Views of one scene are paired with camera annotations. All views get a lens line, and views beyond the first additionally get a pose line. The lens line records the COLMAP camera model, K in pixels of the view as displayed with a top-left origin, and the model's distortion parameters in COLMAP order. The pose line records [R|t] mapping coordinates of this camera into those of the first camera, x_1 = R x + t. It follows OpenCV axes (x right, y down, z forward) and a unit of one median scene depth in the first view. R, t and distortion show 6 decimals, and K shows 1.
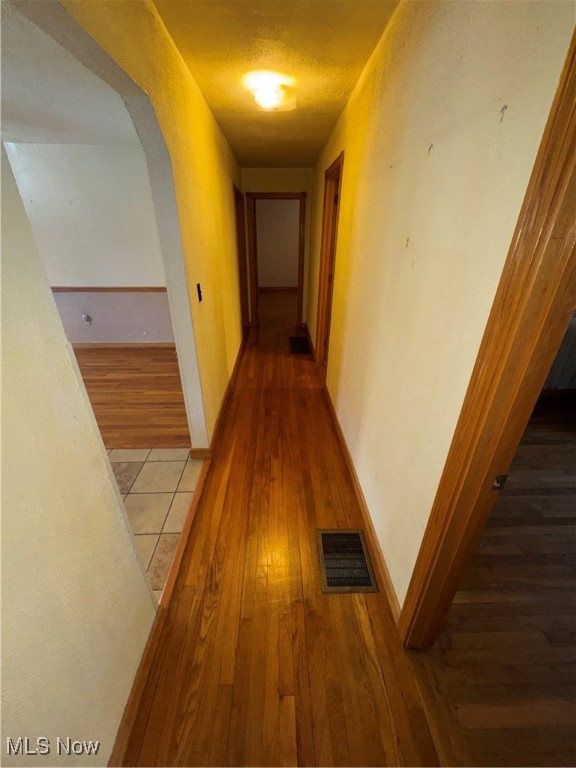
lens RADIAL K [[307.4, 0, 286.7], [0, 307.4, 385.2], [0, 0, 1]] dist [-0.002524, 0.000510]
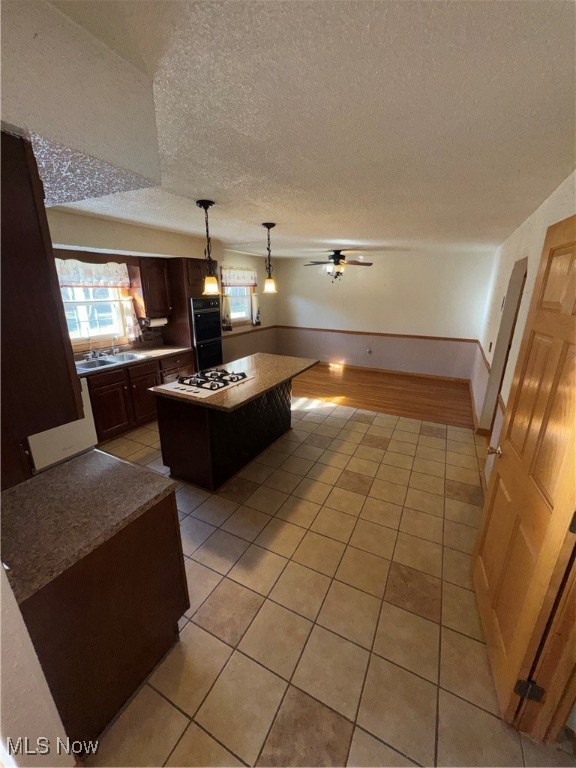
lens RADIAL K [[307.4, 0, 286.7], [0, 307.4, 383.7], [0, 0, 1]] dist [-0.002524, 0.000510]
pose [[0.869370, 0.144315, -0.472619, -0.320264], [-0.220565, 0.969174, -0.109785, 0.267462], [0.442207, 0.199687, 0.874402, -0.677035]]
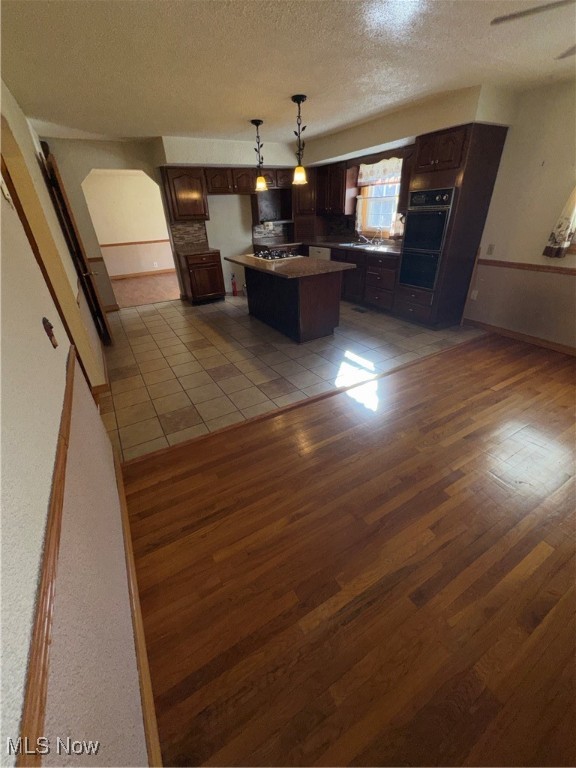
lens RADIAL K [[307.4, 0, 286.6], [0, 307.4, 382.0], [0, 0, 1]] dist [-0.002524, 0.000510]
pose [[-0.881958, 0.252692, -0.397865, -0.314912], [-0.183164, 0.594036, 0.783308, -0.506829], [0.434282, 0.763720, -0.477631, 1.055208]]
